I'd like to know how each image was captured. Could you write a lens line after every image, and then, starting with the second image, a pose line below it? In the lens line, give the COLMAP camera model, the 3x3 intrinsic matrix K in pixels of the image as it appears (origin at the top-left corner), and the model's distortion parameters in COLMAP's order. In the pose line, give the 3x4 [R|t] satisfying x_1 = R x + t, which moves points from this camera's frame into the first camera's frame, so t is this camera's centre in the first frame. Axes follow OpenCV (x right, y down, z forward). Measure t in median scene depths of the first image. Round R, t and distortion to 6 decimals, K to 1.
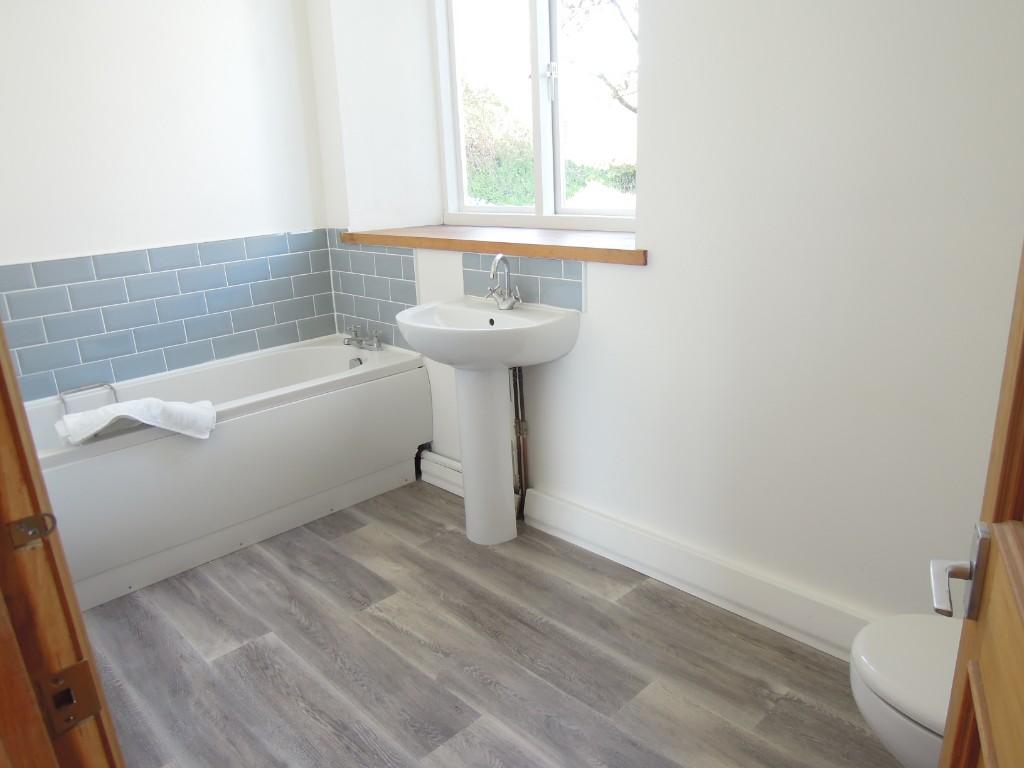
lens RADIAL K [[713.0, 0, 510.8], [0, 713.0, 384.7], [0, 0, 1]] dist [-0.036114, 0.007278]
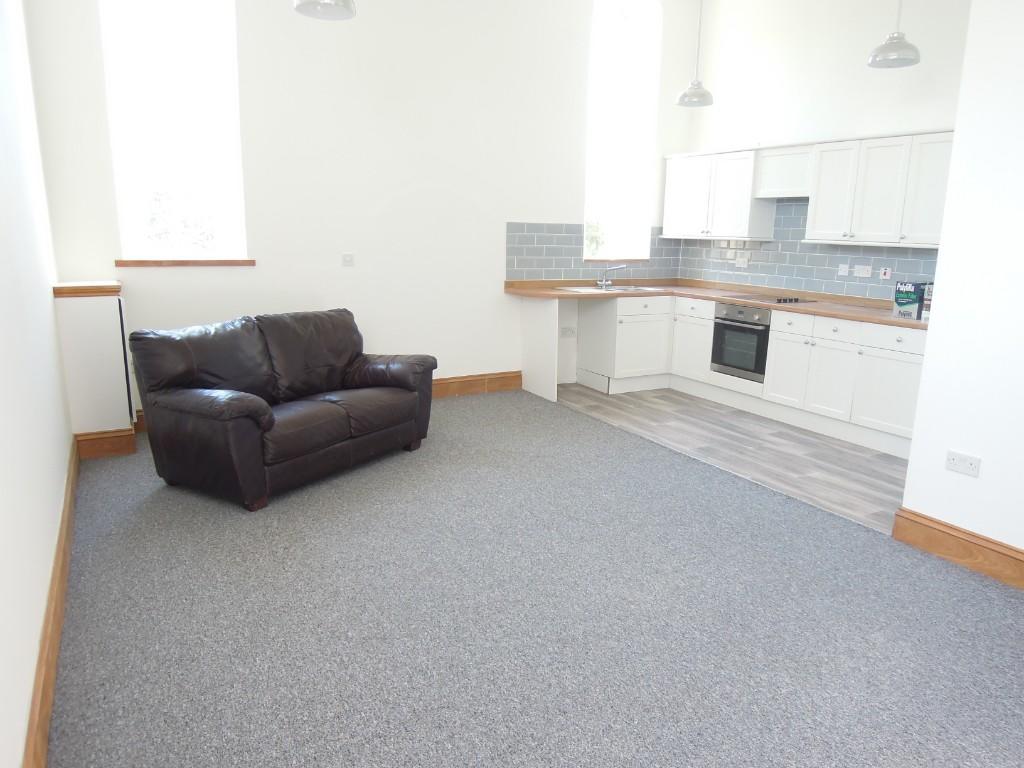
lens RADIAL K [[713.0, 0, 511.2], [0, 713.0, 384.5], [0, 0, 1]] dist [-0.036114, 0.007278]
pose [[-0.966117, -0.035653, 0.255631, 0.060029], [0.092754, 0.876293, 0.472766, -1.021724], [-0.240863, 0.480458, -0.843294, 3.104245]]
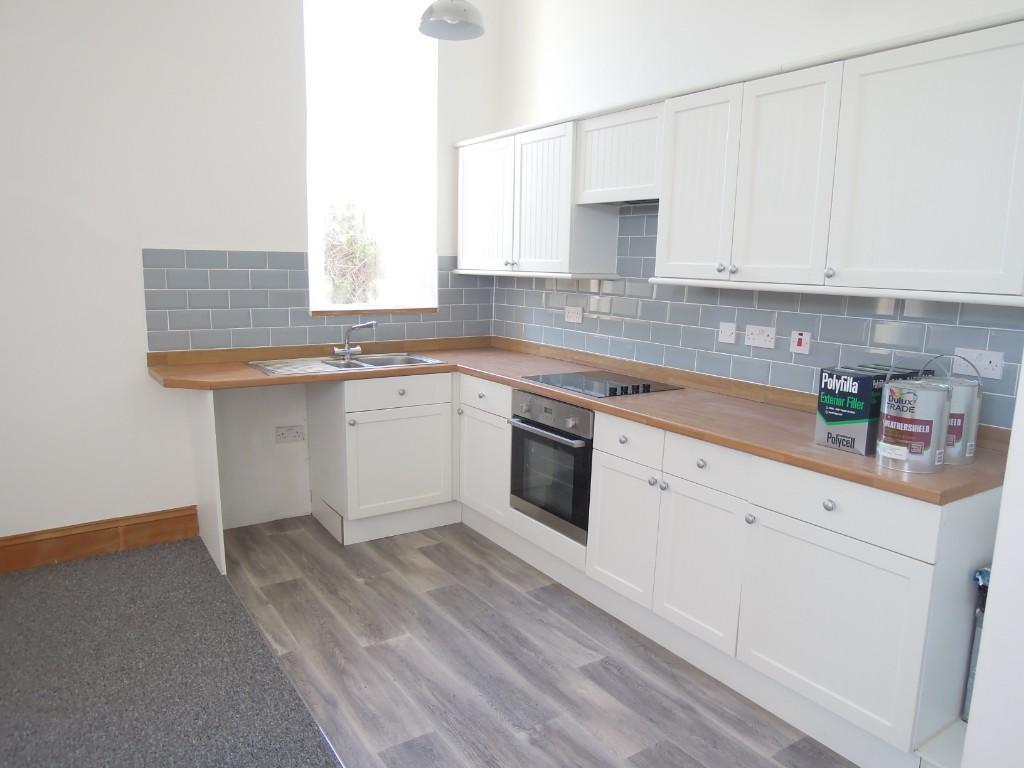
lens RADIAL K [[713.0, 0, 515.1], [0, 713.0, 384.7], [0, 0, 1]] dist [-0.036114, 0.007278]
pose [[-0.983773, -0.009936, 0.179140, -0.262764], [0.071675, 0.893564, 0.443177, -0.634390], [-0.164477, 0.448826, -0.878352, 1.841709]]
